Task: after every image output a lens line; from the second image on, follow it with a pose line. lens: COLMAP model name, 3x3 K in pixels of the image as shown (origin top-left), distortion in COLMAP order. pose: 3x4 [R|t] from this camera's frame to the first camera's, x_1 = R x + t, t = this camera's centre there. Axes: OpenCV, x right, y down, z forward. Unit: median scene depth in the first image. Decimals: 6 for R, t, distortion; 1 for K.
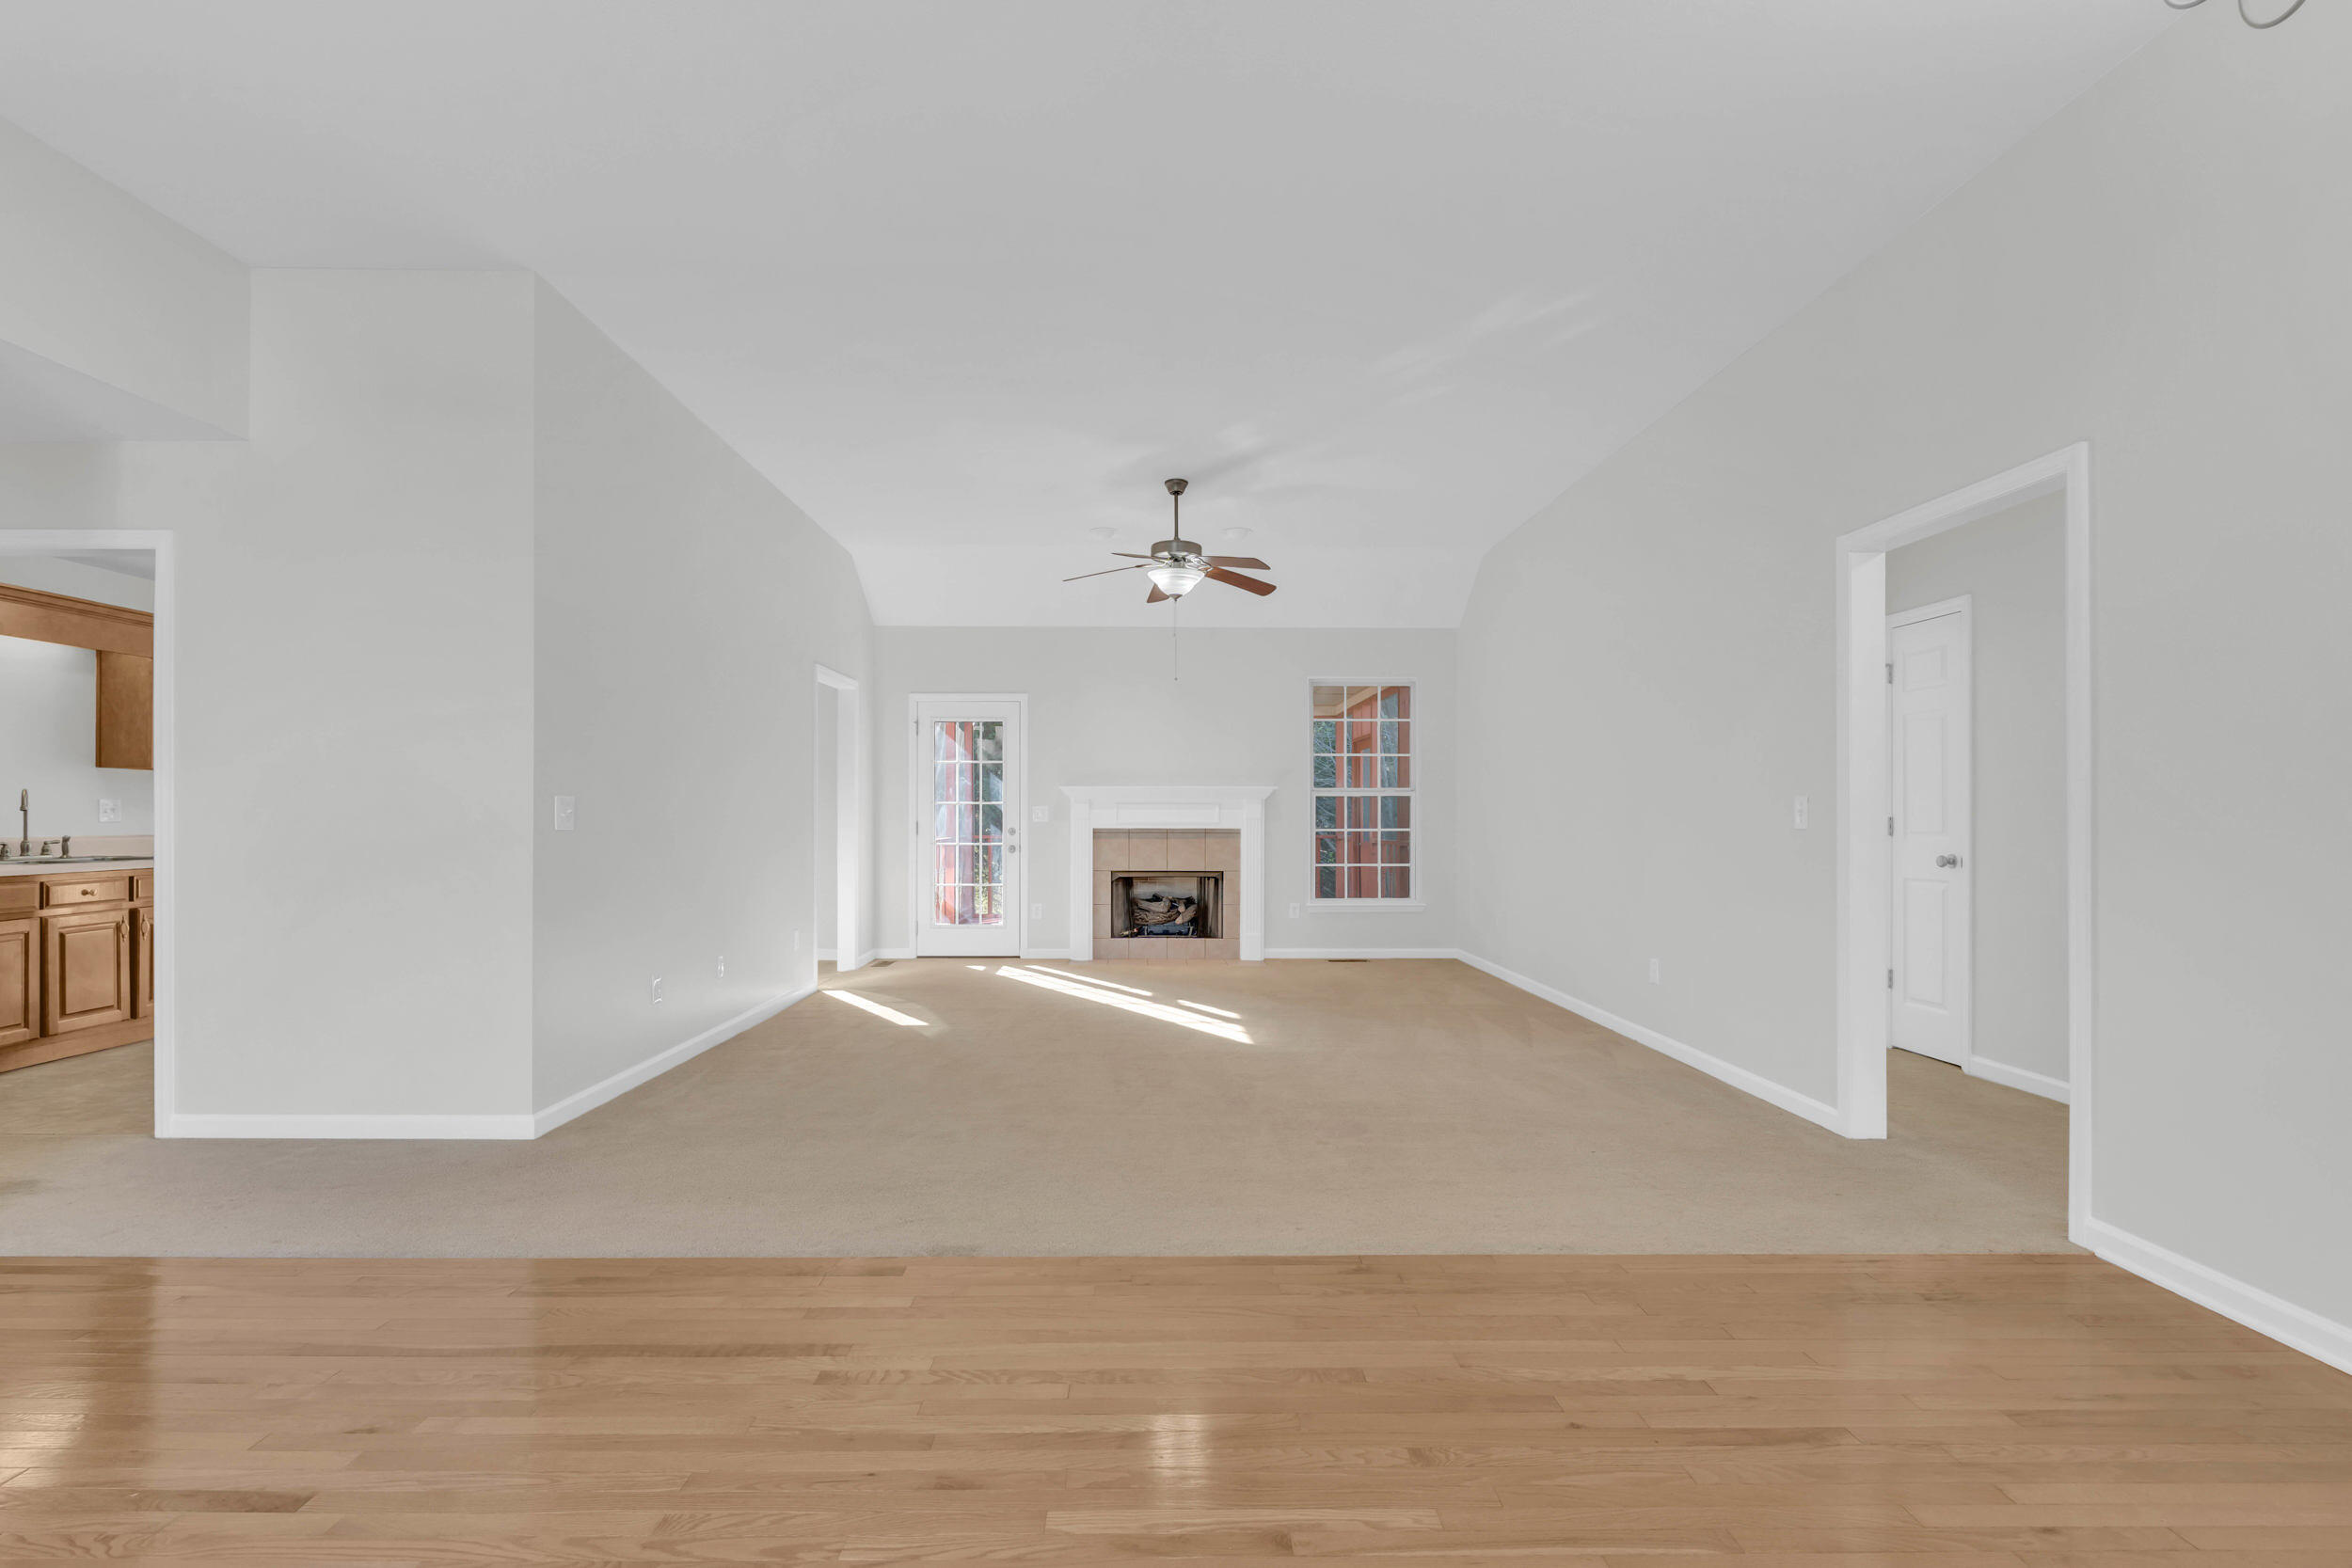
lens RADIAL K [[1153.0, 0, 1172.1], [0, 1153.0, 814.2], [0, 0, 1]] dist [-0.001554, -0.000400]
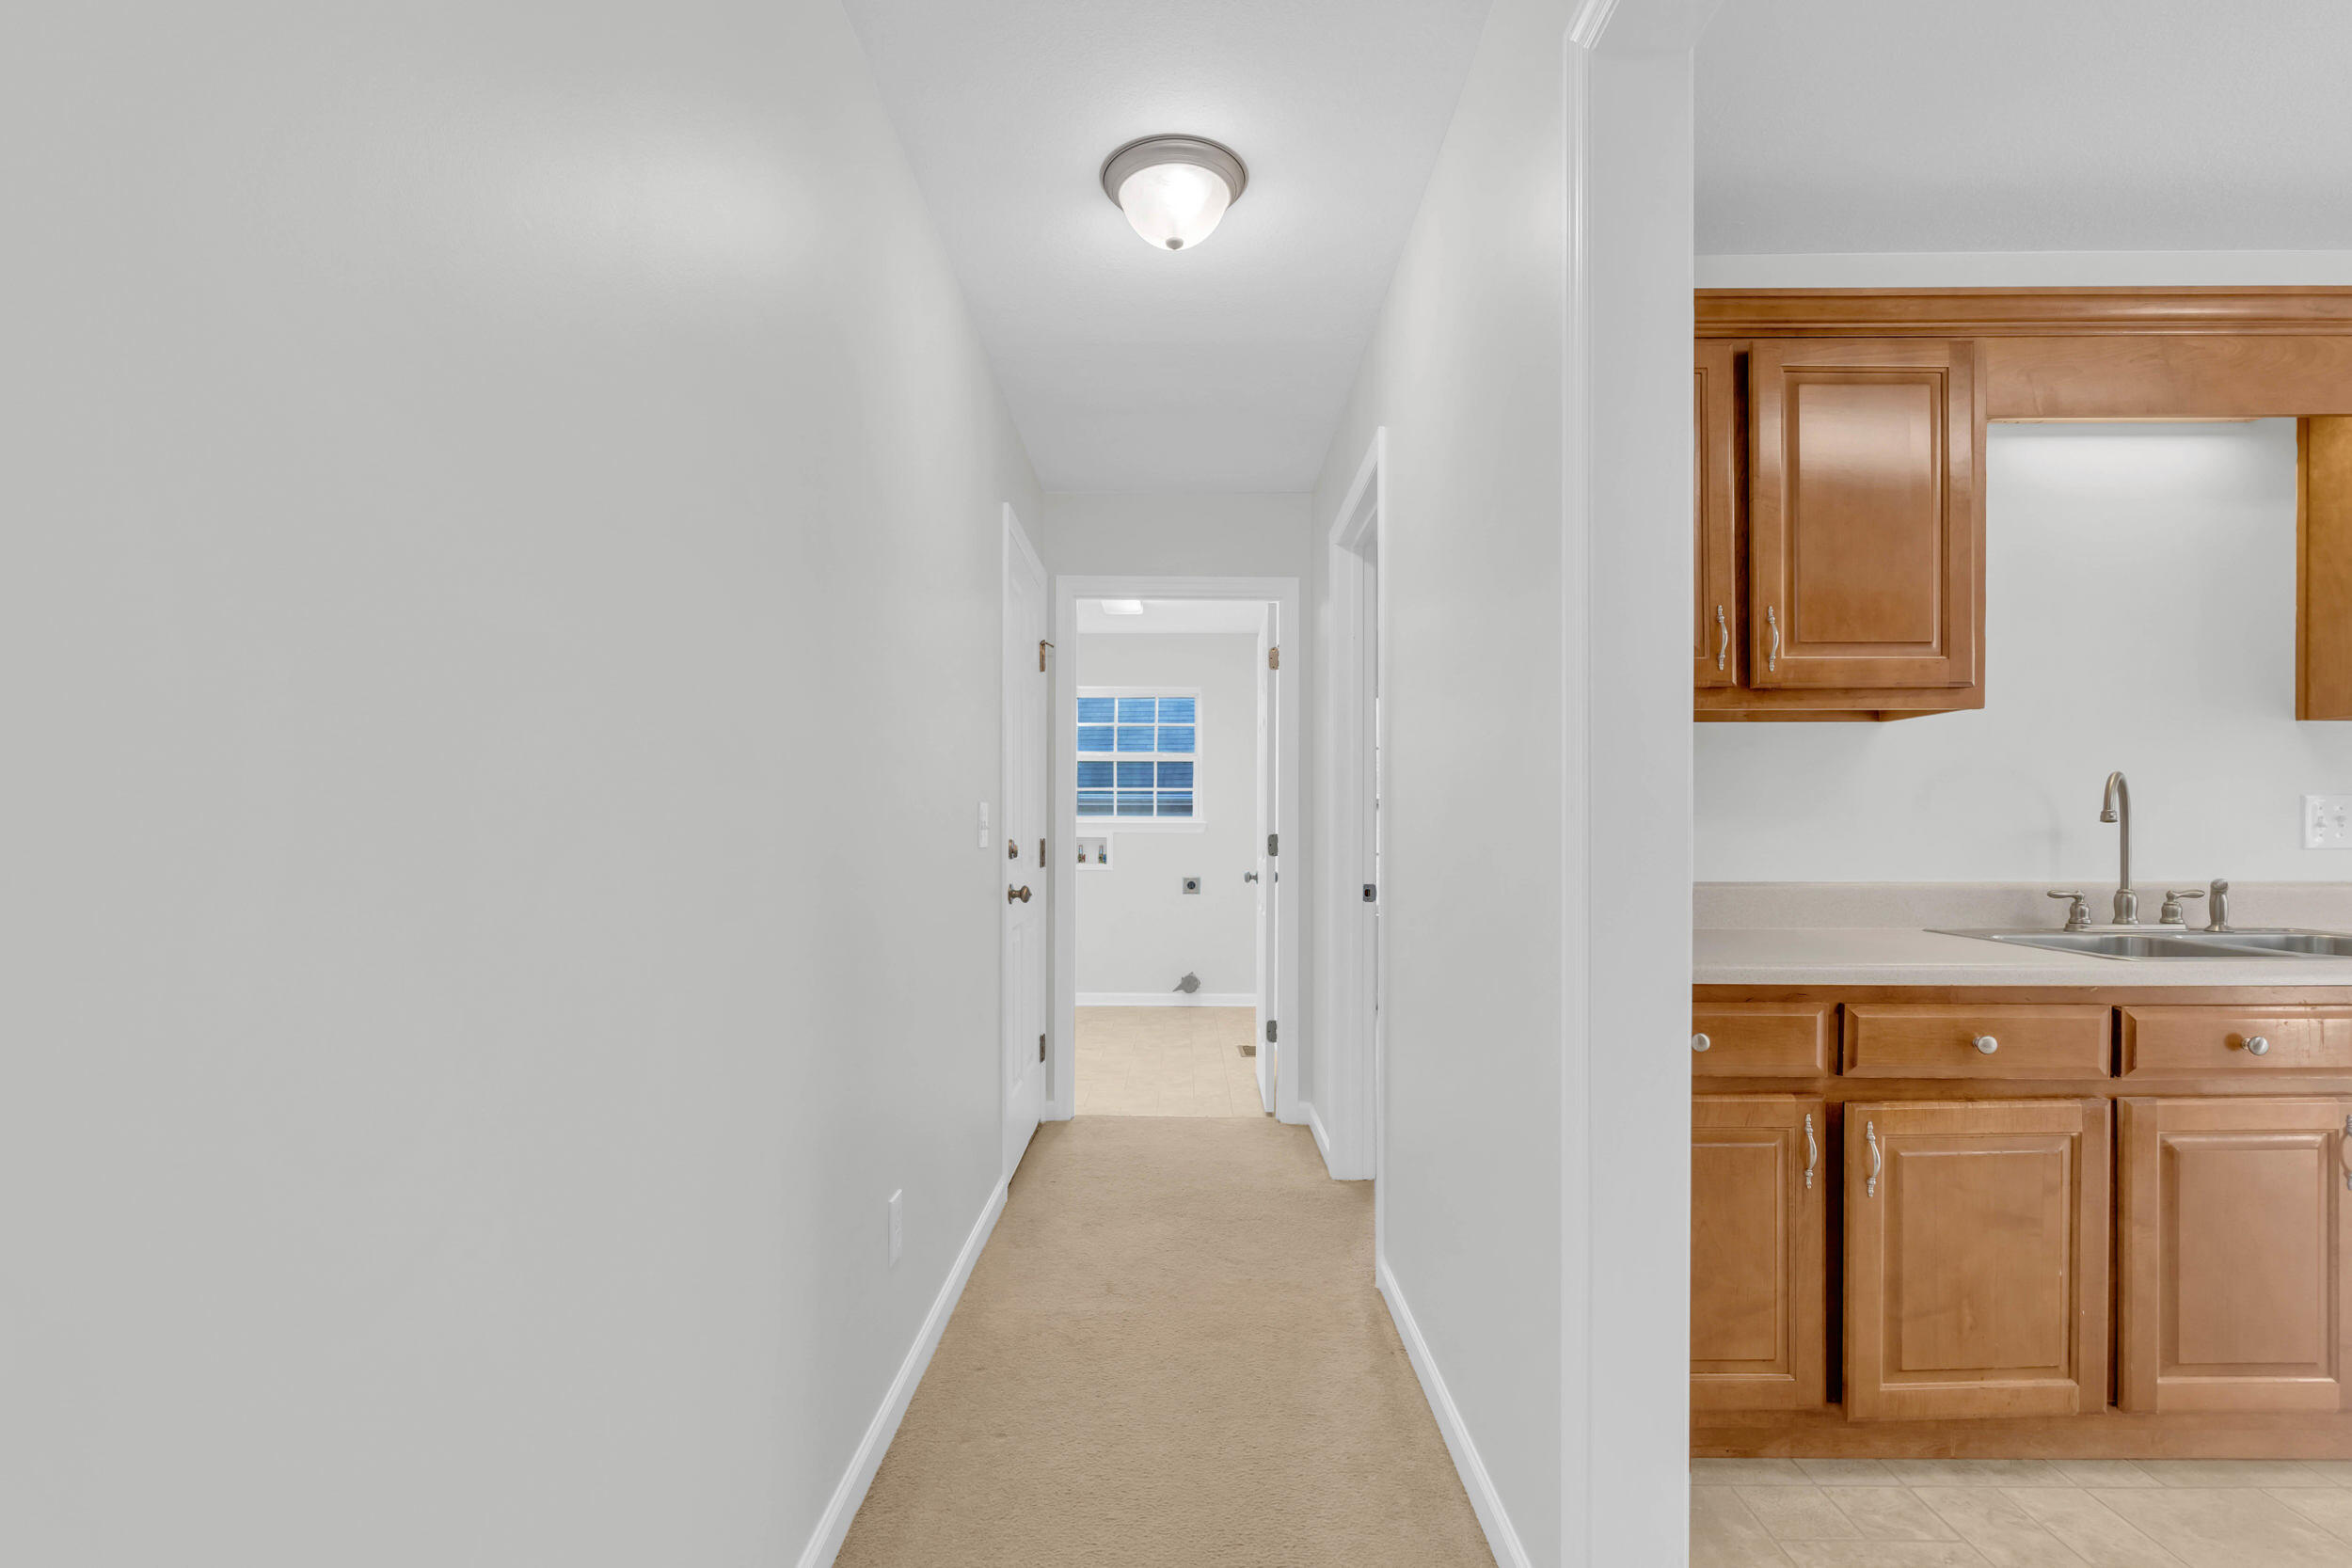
lens RADIAL K [[1102.4, 0, 1171.3], [0, 1102.4, 833.8], [0, 0, 1]] dist [-0.015453, -0.000421]
pose [[-0.021543, 0.003610, -0.999761, -0.599166], [-0.002647, 0.999990, 0.003668, 0.001221], [0.999764, 0.002725, -0.021533, 0.676032]]
